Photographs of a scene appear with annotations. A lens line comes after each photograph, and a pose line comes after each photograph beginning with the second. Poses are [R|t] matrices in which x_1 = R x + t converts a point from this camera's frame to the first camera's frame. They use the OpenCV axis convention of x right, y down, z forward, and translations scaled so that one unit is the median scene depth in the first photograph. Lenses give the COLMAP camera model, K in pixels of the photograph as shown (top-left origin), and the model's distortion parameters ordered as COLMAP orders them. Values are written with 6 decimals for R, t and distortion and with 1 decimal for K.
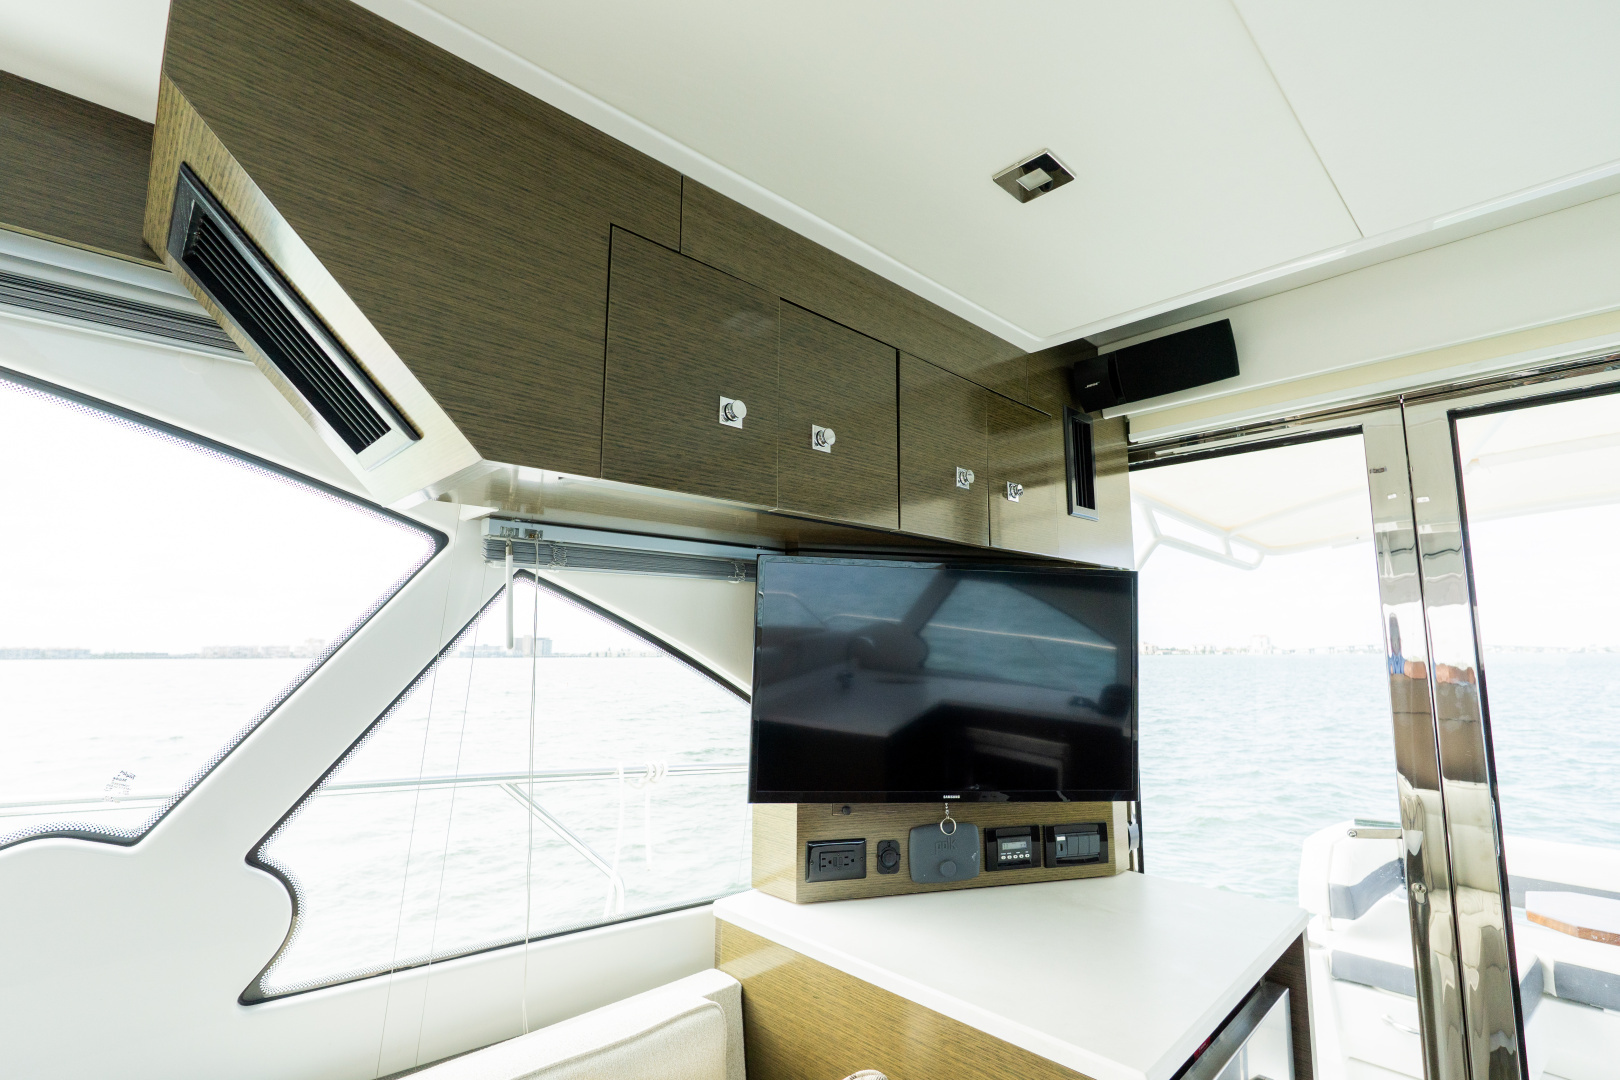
lens RADIAL K [[732.5, 0, 807.9], [0, 732.5, 541.5], [0, 0, 1]] dist [-0.006900, -0.000848]
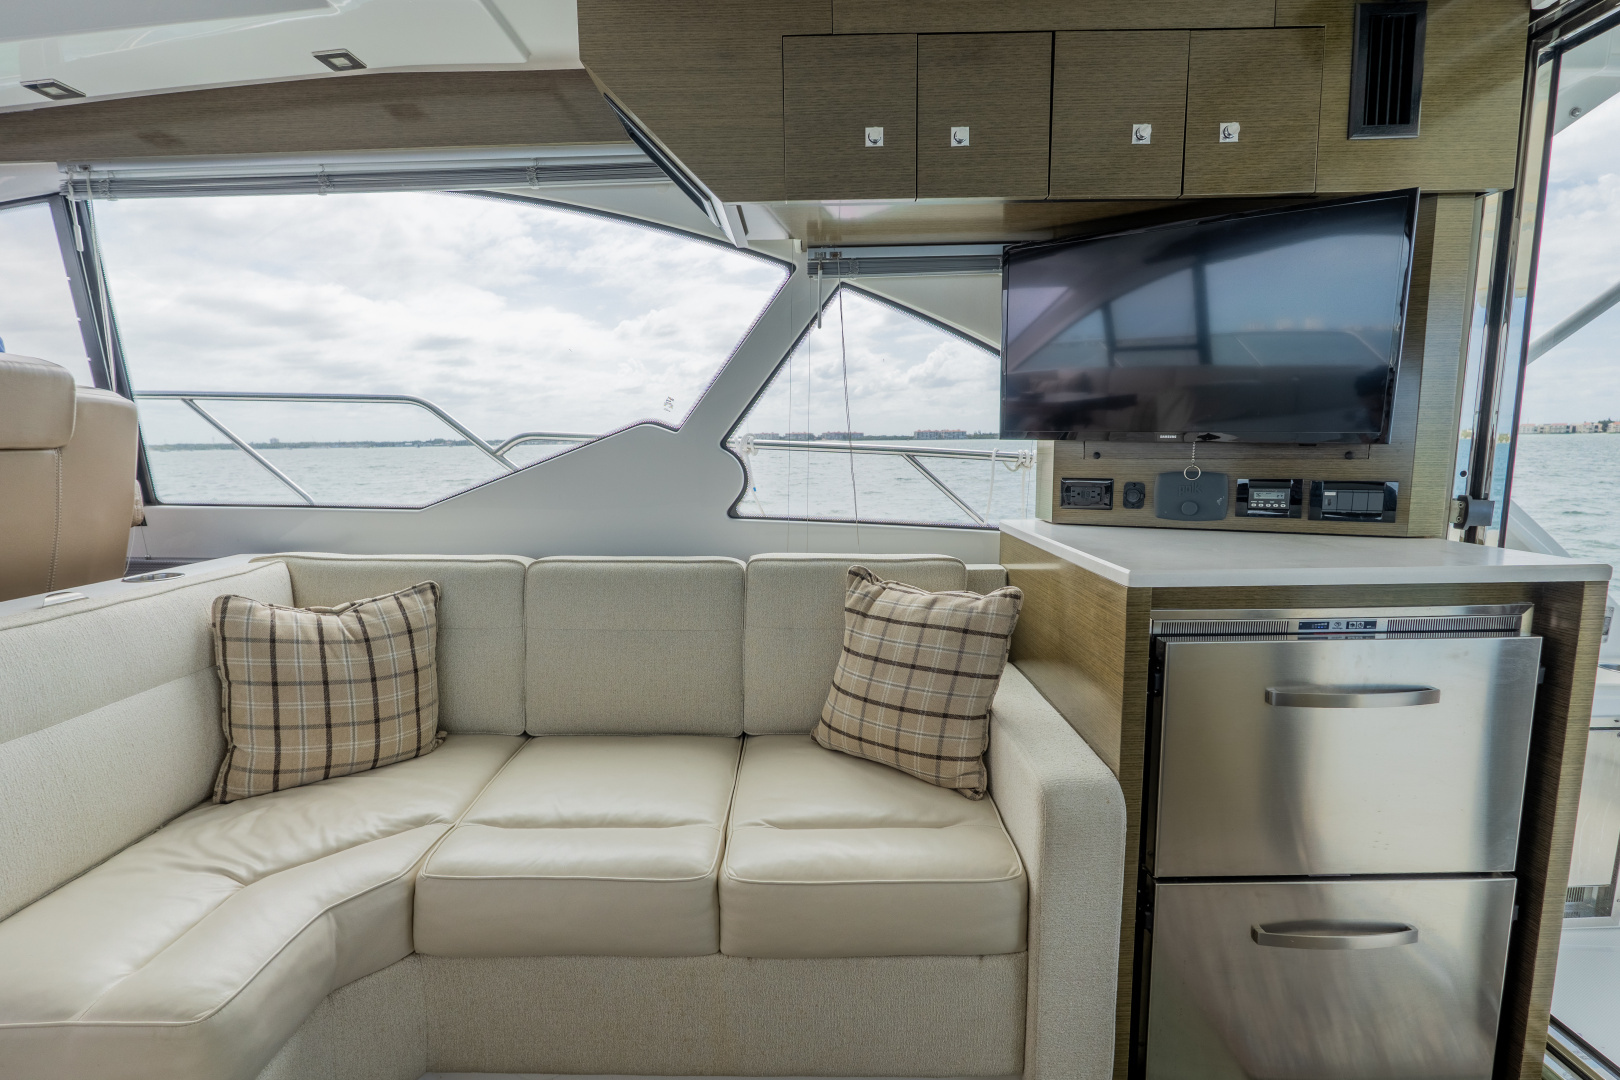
lens RADIAL K [[764.3, 0, 807.0], [0, 764.3, 543.2], [0, 0, 1]] dist [-0.004835, -0.000767]
pose [[0.714029, 0.078424, -0.695710, 0.760078], [0.112069, 0.968090, 0.224149, 0.212587], [0.691088, -0.238017, 0.682455, -0.297120]]
